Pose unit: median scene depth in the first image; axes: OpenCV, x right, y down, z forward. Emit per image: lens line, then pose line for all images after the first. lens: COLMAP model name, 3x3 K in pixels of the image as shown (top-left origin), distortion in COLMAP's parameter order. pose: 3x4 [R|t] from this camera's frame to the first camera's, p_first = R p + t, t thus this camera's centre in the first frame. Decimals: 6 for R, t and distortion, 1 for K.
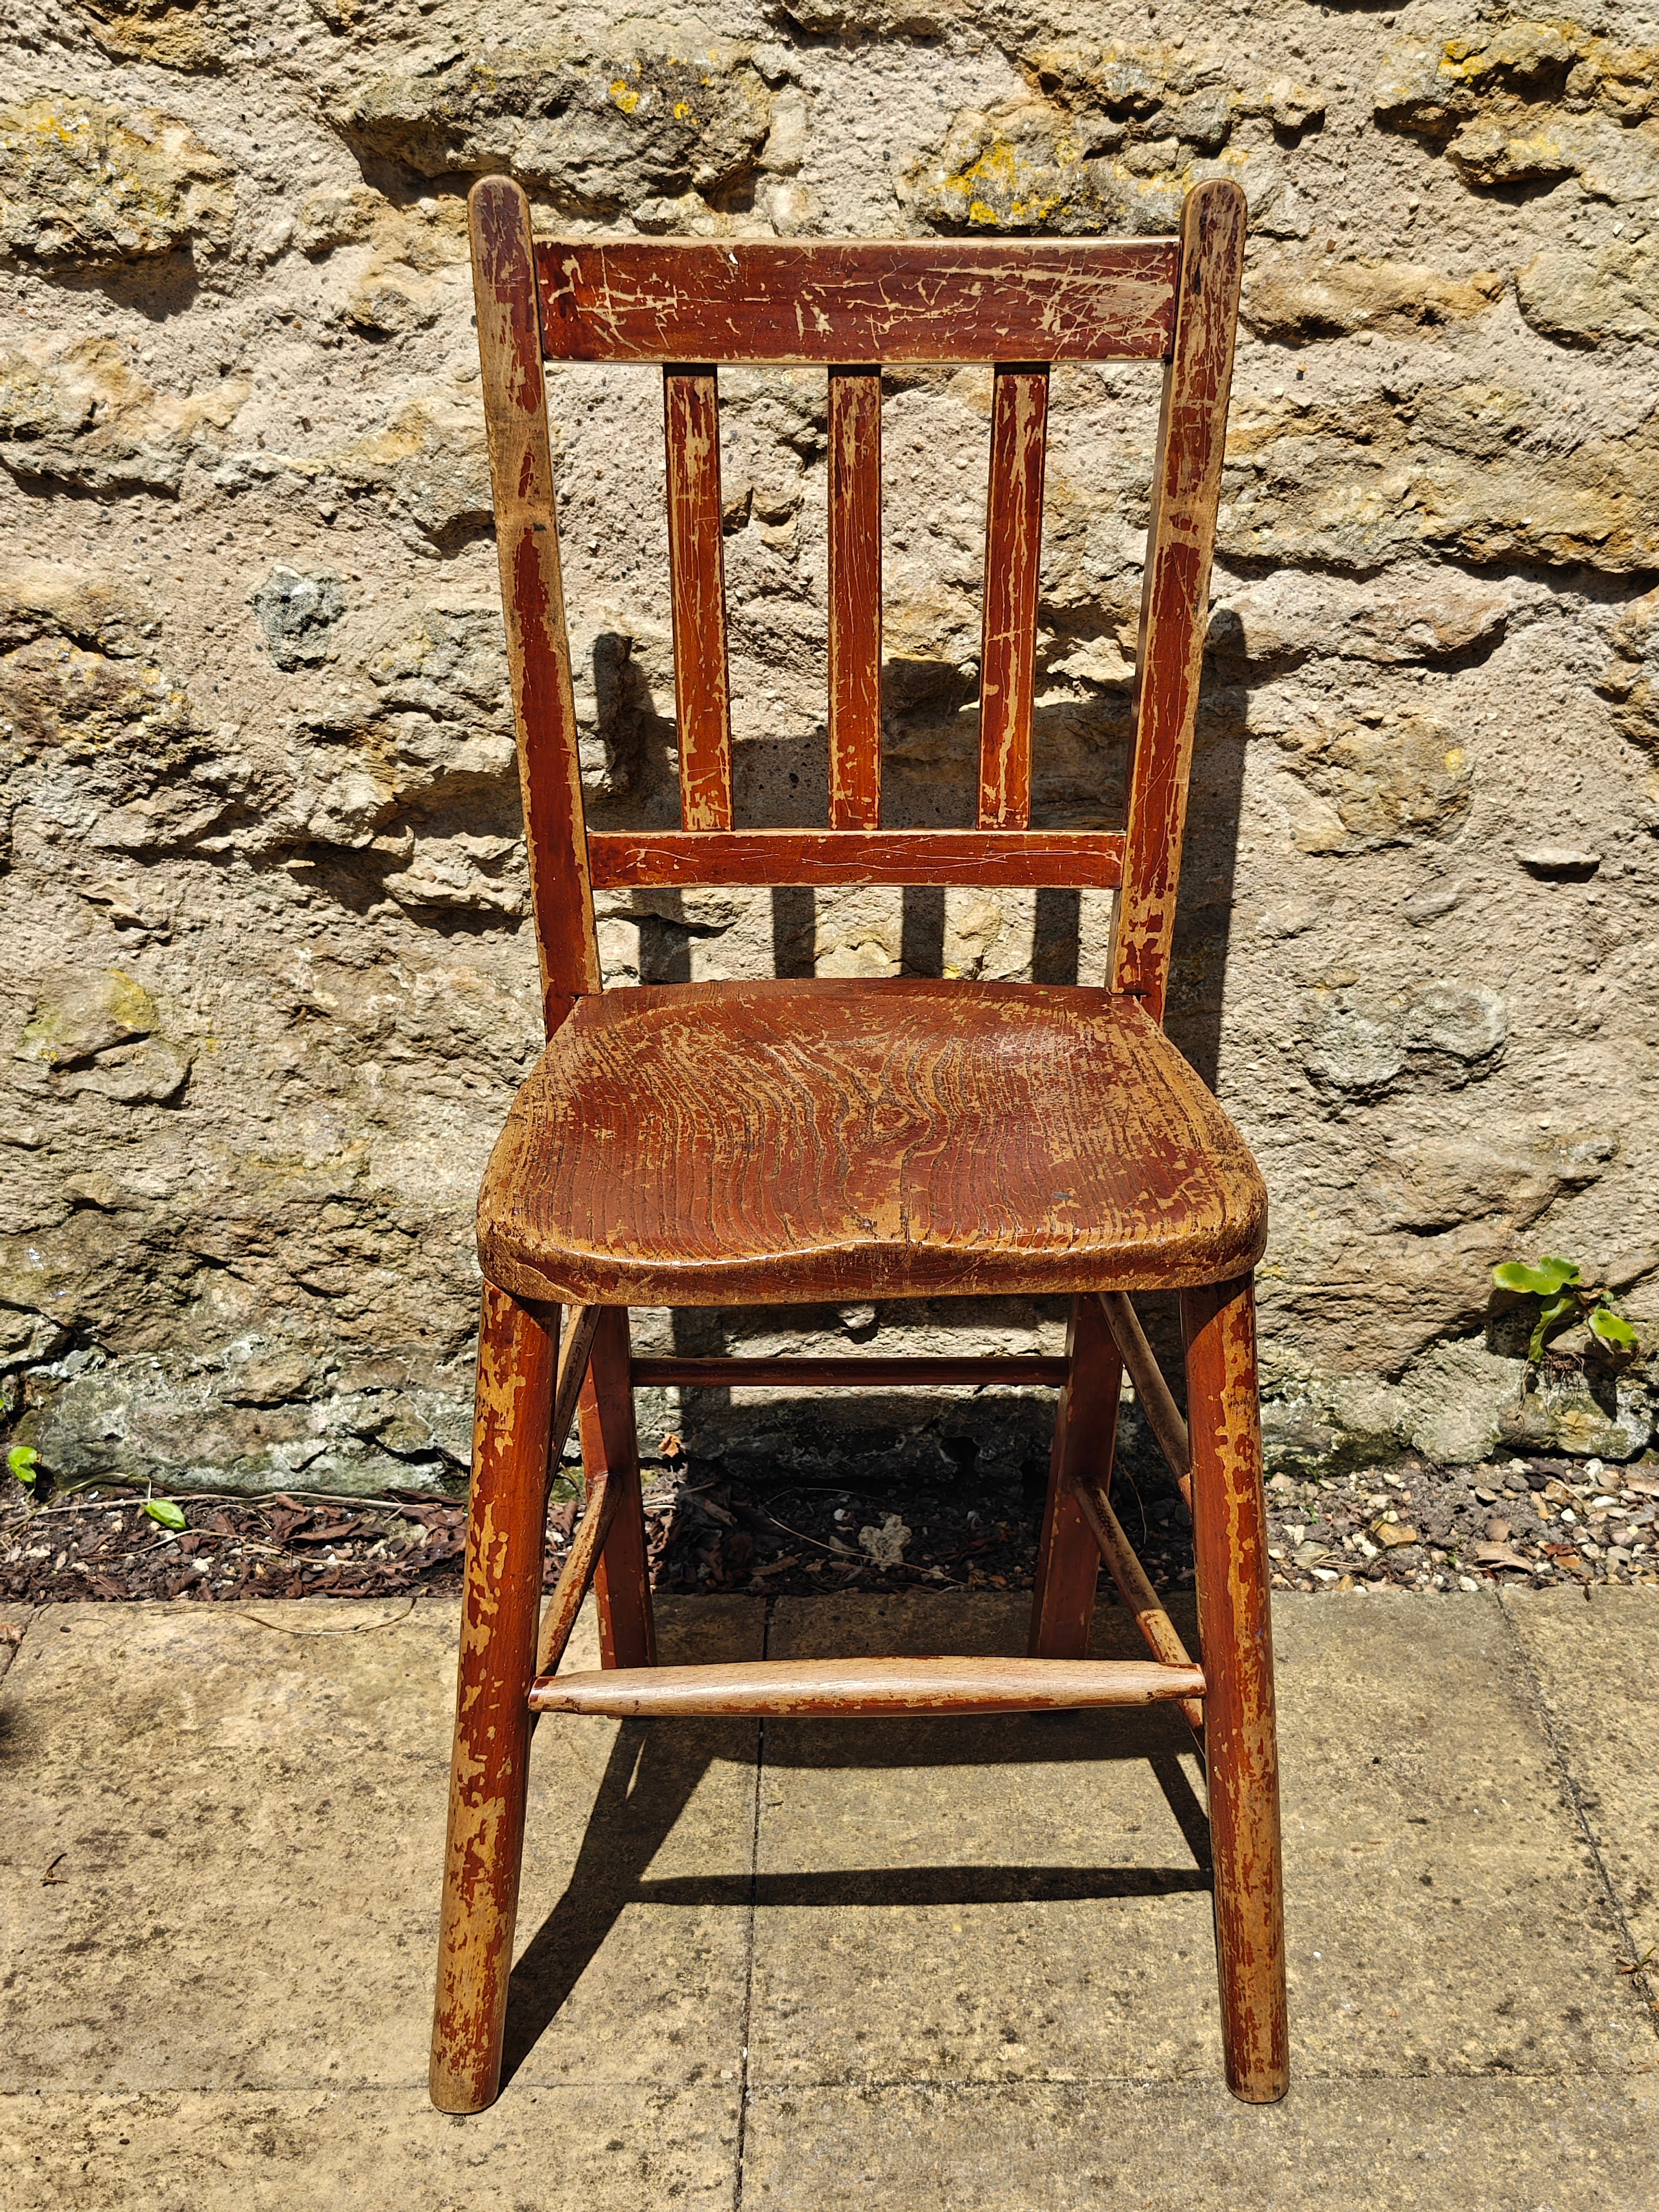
lens RADIAL K [[3046.7, 0, 863.1], [0, 3046.7, 1102.0], [0, 0, 1]] dist [0.196764, -0.919585]
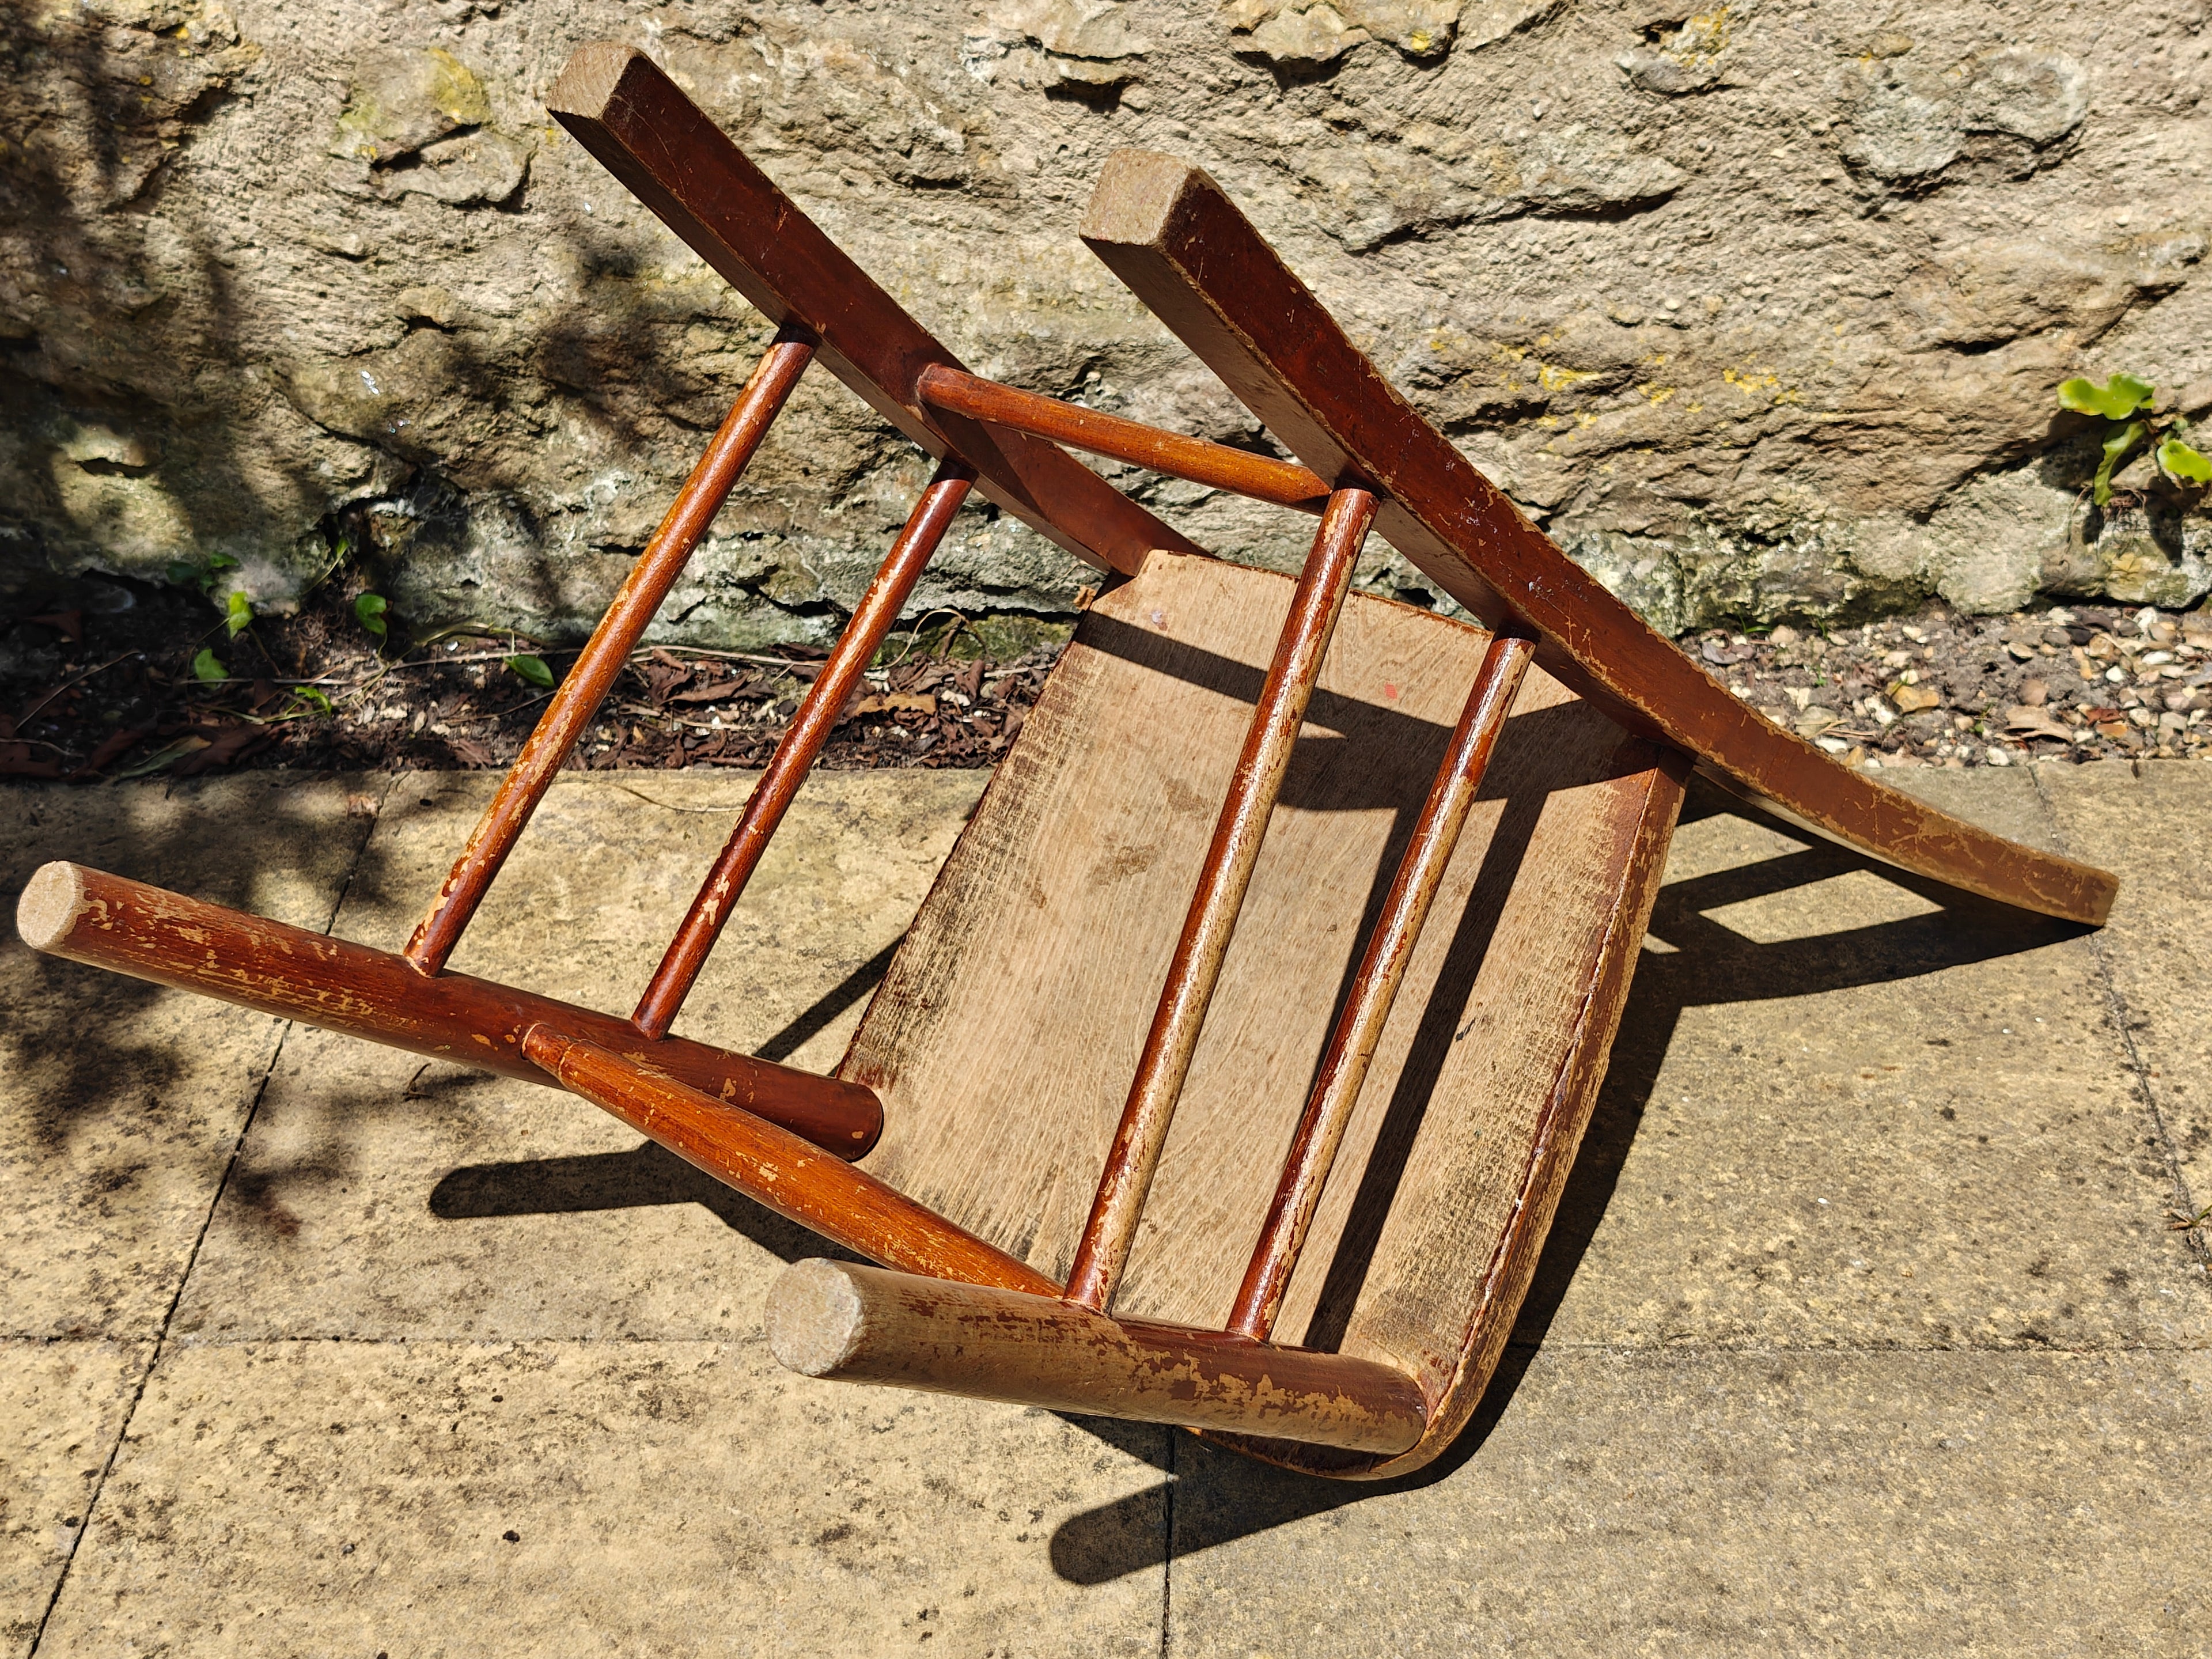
lens RADIAL K [[3063.7, 0, 1082.8], [0, 3063.7, 859.9], [0, 0, 1]] dist [0.189457, -0.908383]
pose [[0.997973, 0.006756, -0.063284, -0.008073], [0.008238, 0.972273, 0.233703, -0.024311], [0.063108, -0.233750, 0.970246, 0.128189]]
